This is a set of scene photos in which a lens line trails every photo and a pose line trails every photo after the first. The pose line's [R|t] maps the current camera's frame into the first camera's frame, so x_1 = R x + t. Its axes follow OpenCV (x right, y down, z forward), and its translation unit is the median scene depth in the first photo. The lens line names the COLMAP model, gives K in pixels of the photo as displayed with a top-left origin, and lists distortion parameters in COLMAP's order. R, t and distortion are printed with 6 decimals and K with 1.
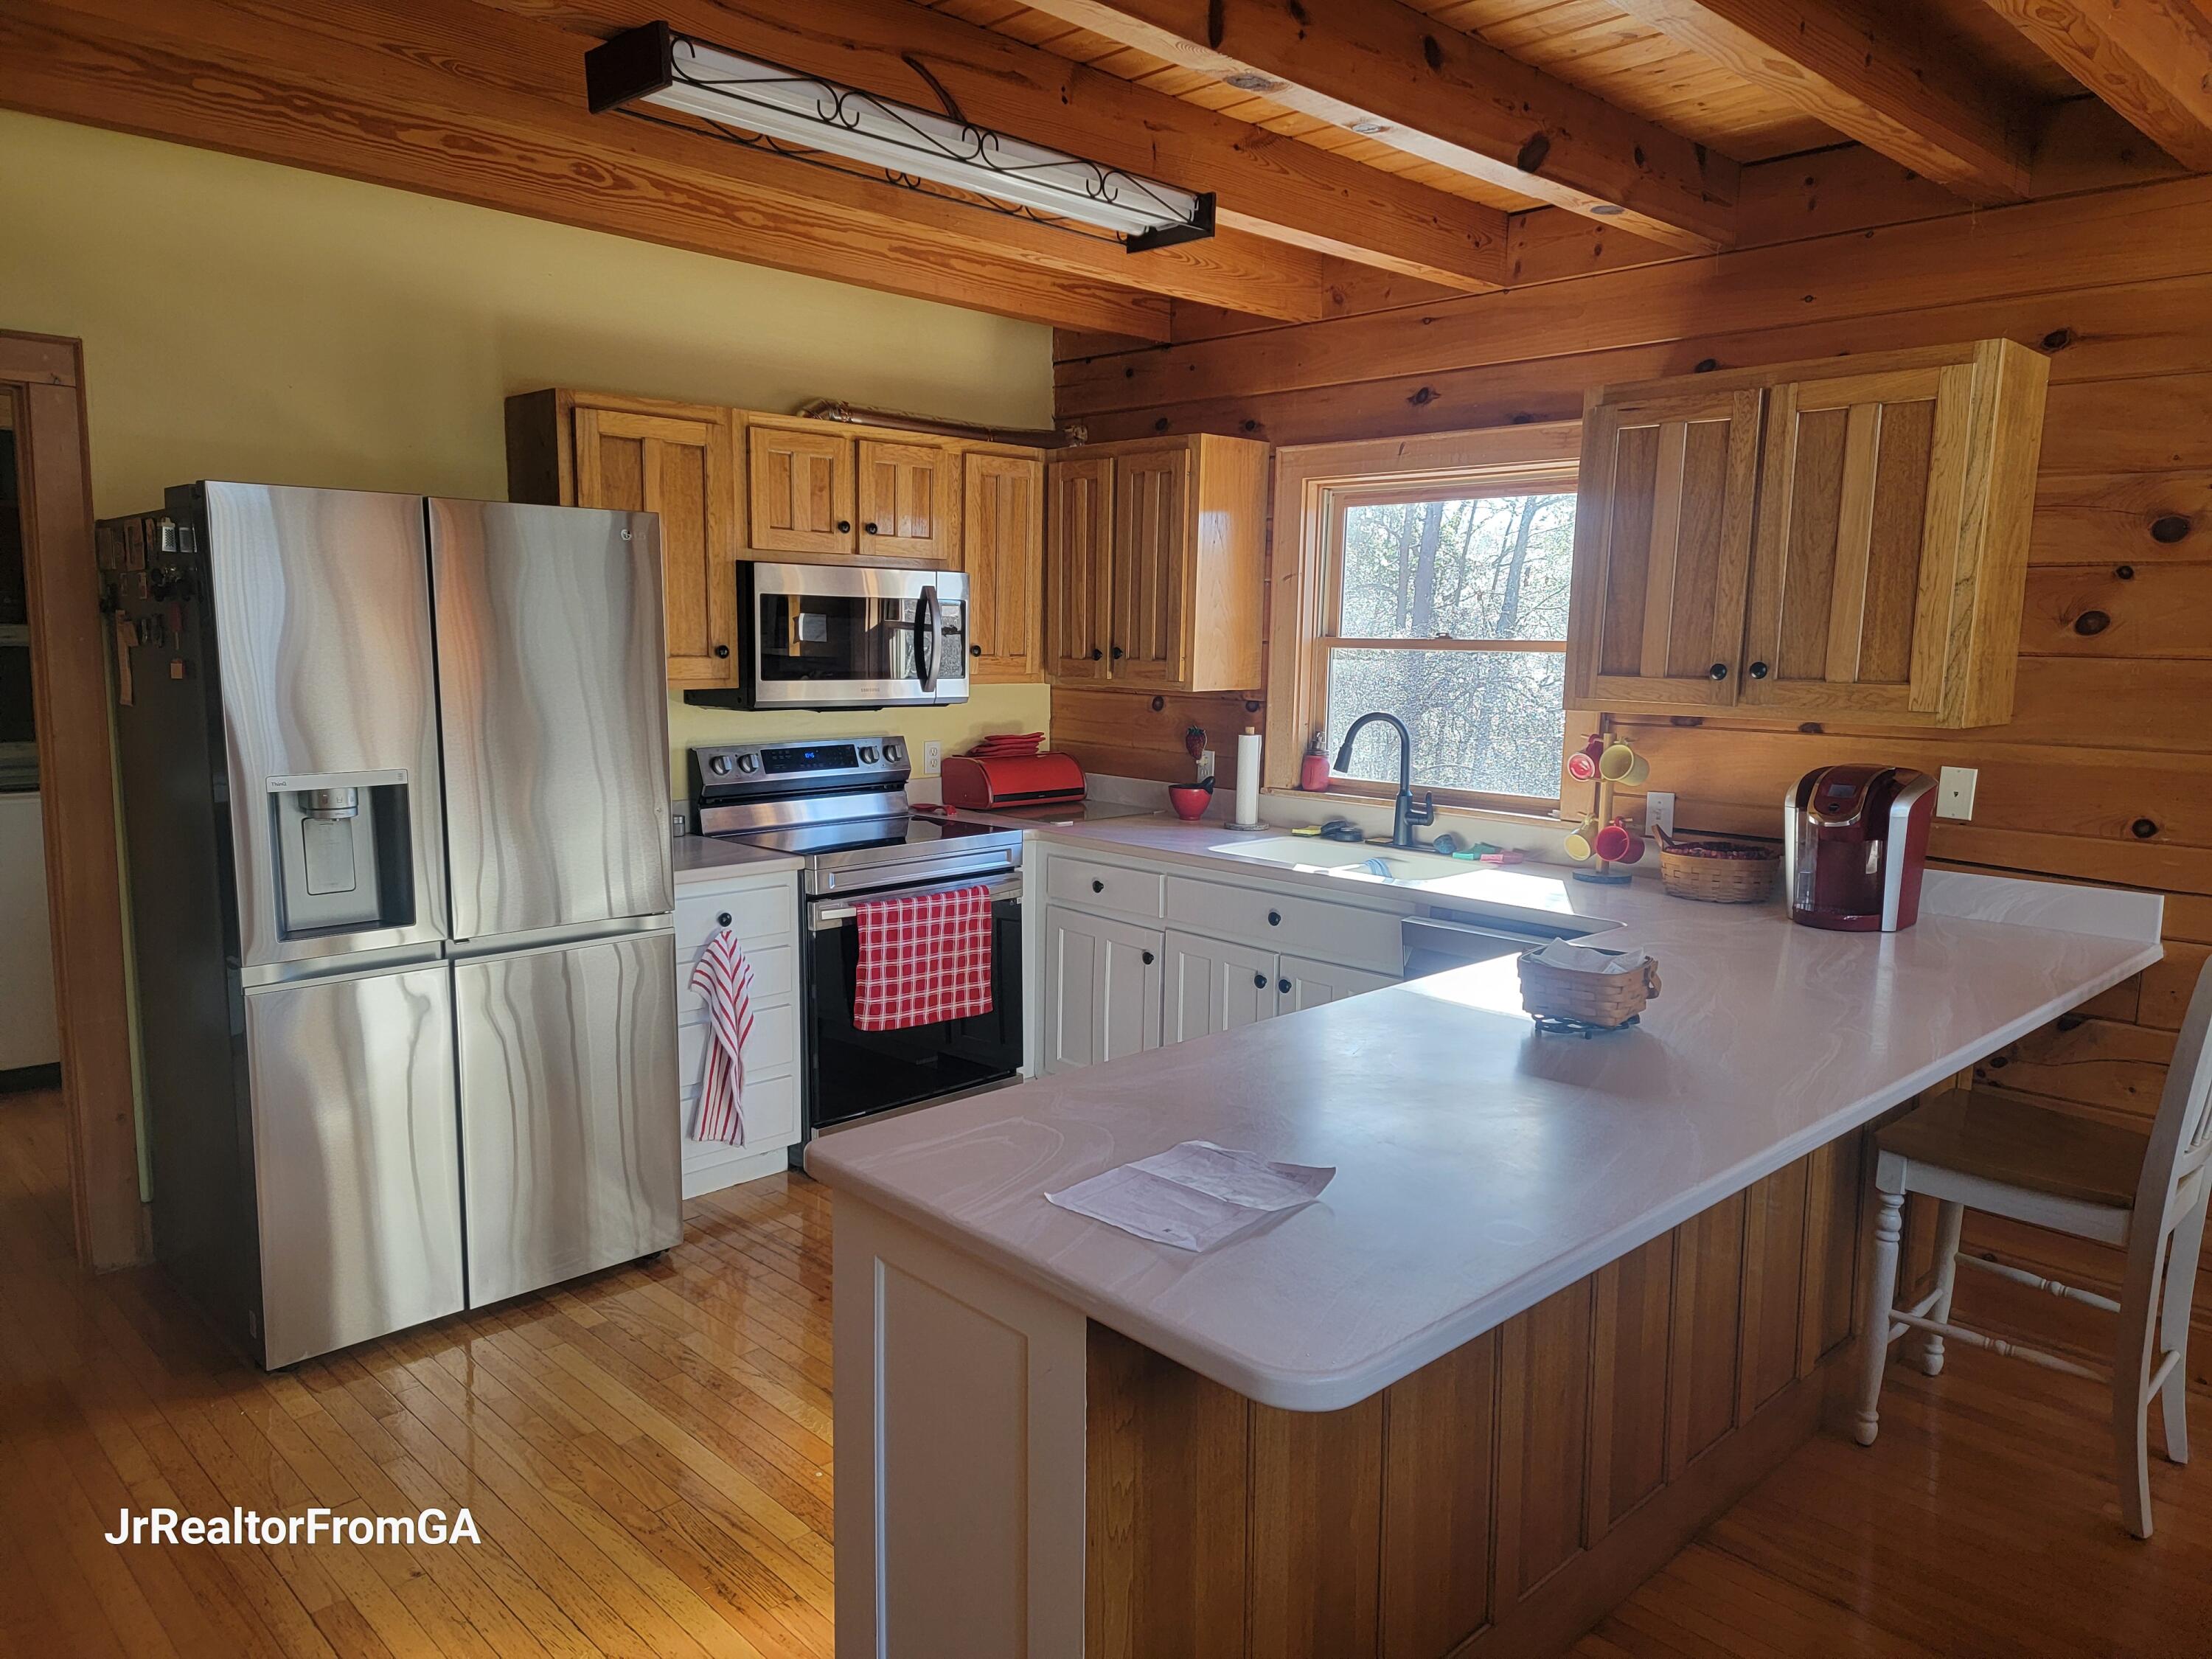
lens RADIAL K [[1519.8, 0, 1106.0], [0, 1519.8, 829.5], [0, 0, 1]] dist [0.076767, -0.002727]
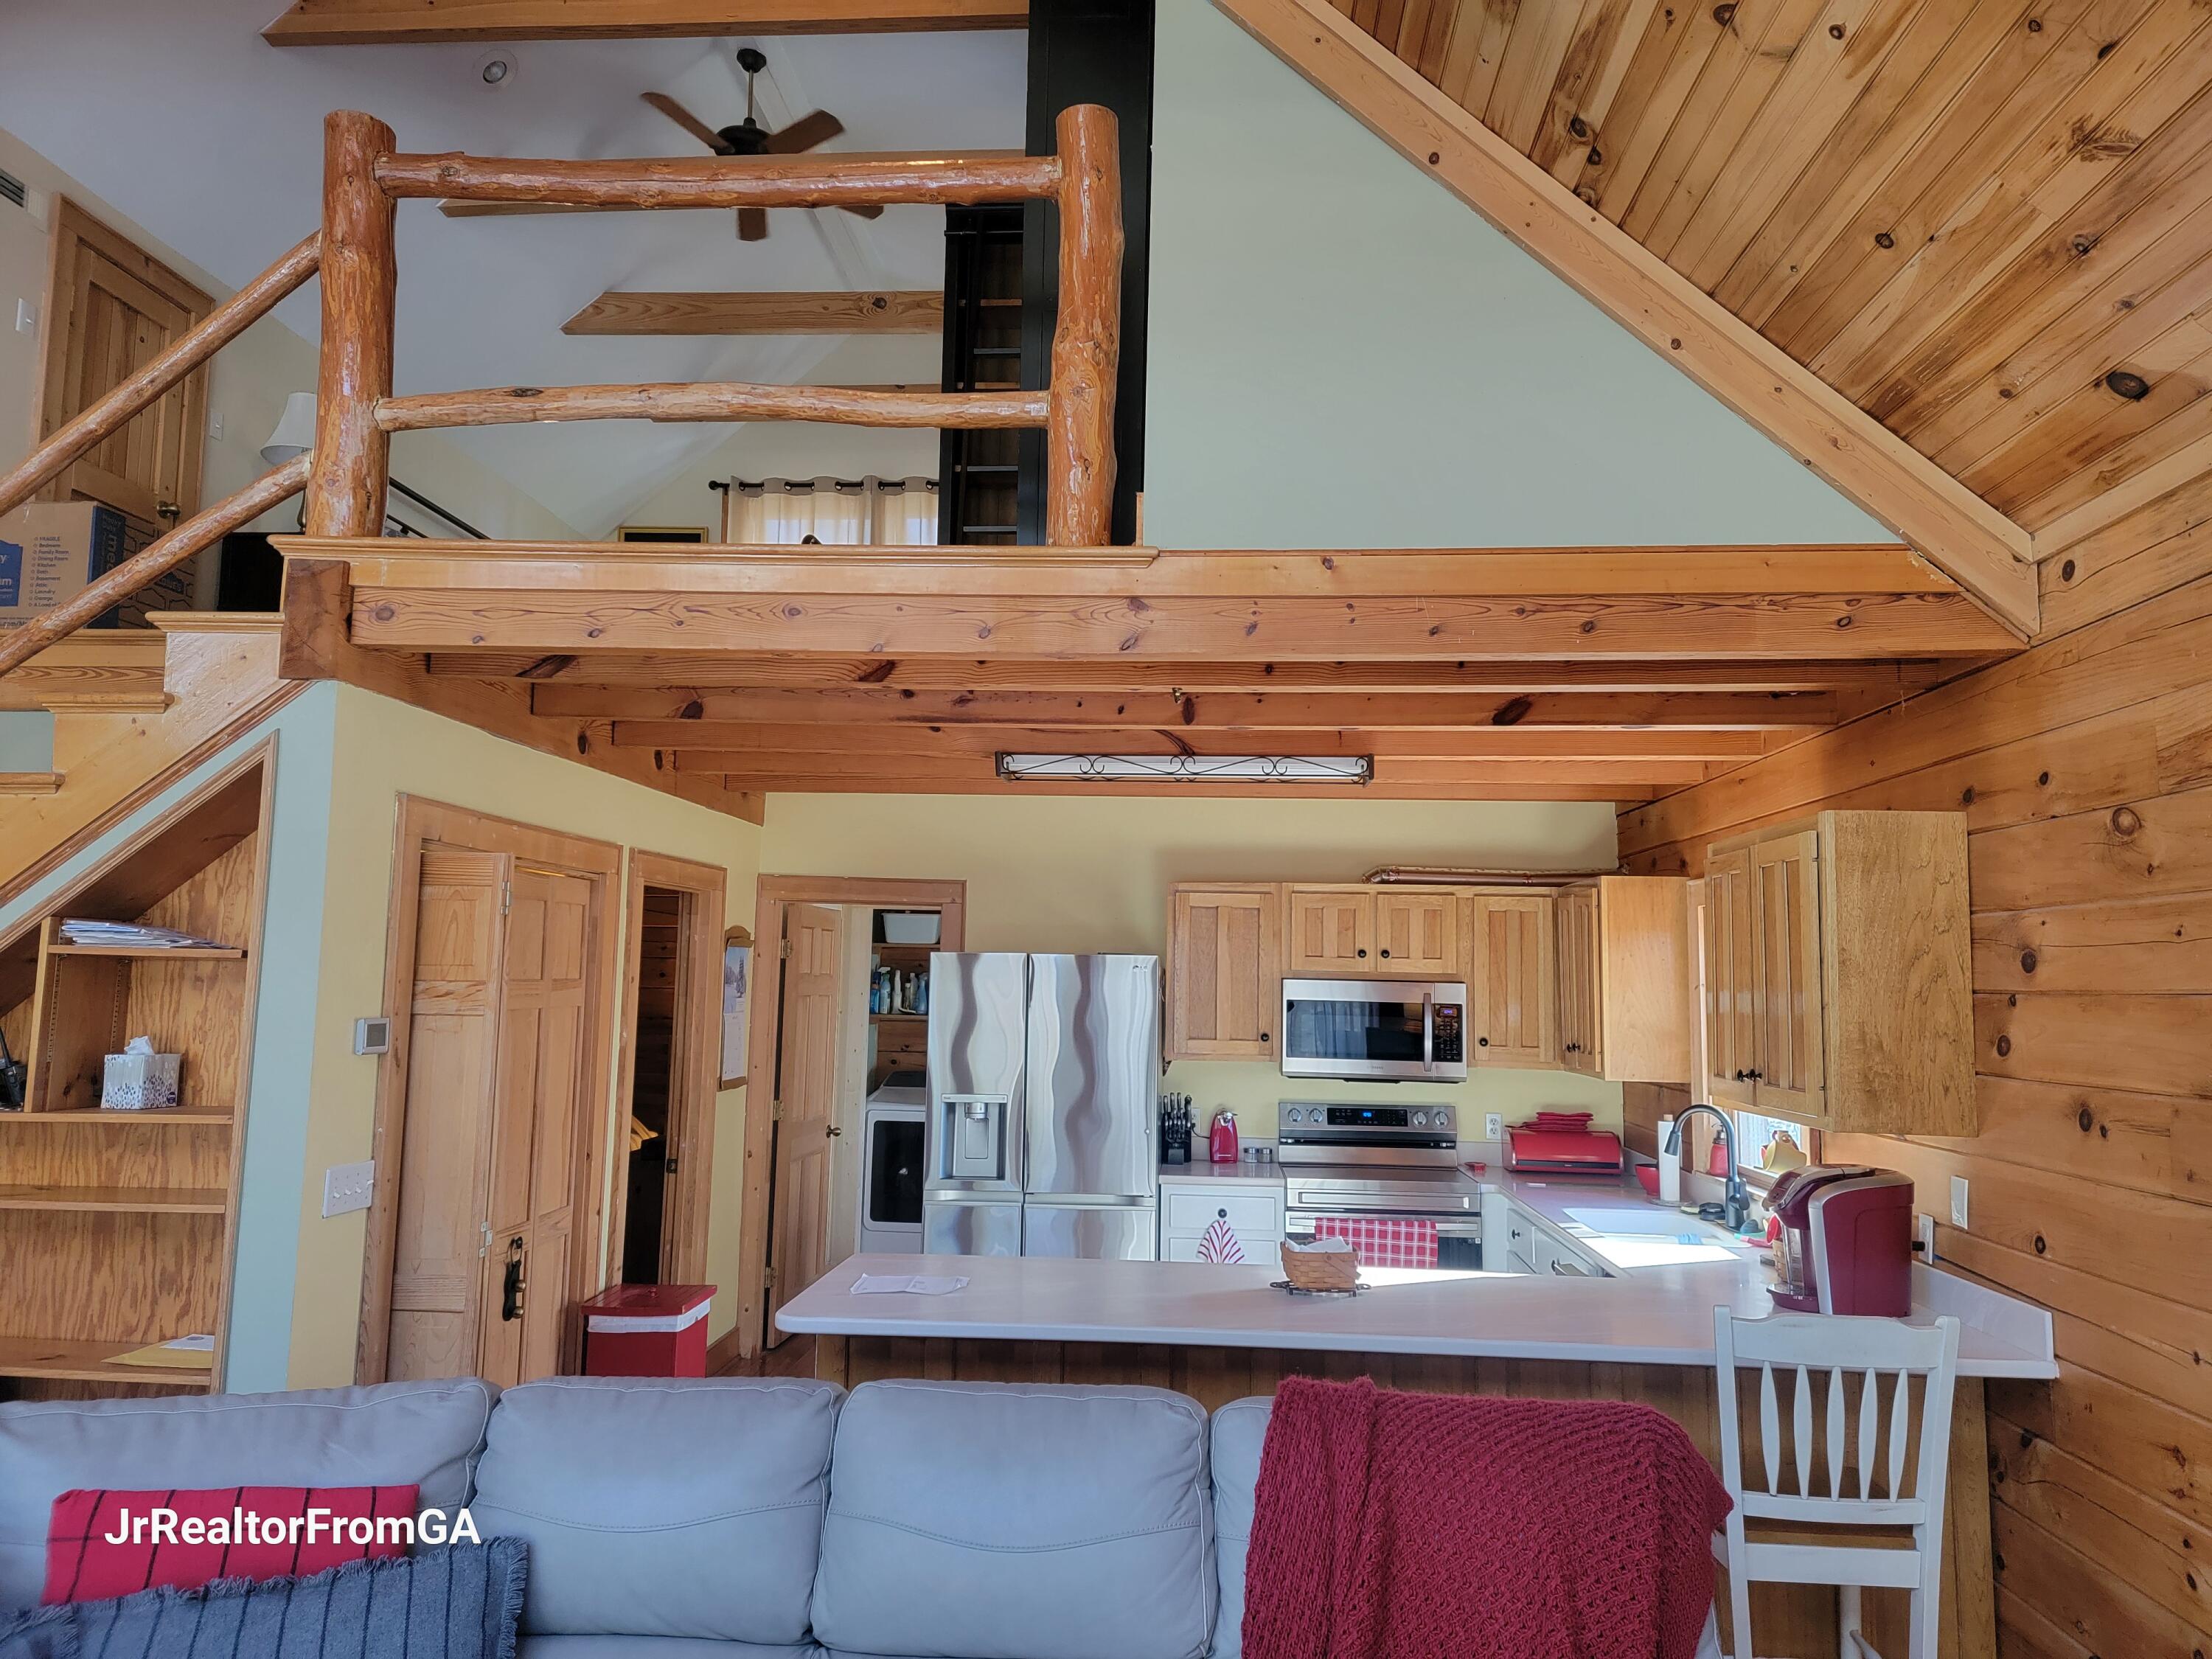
lens RADIAL K [[1524.8, 0, 1106.0], [0, 1524.8, 829.5], [0, 0, 1]] dist [0.001676, 0.001138]
pose [[0.667271, -0.075321, -0.740997, 0.746958], [-0.112545, 0.973254, -0.200277, 0.003054], [0.736263, 0.217034, 0.640947, -0.123662]]
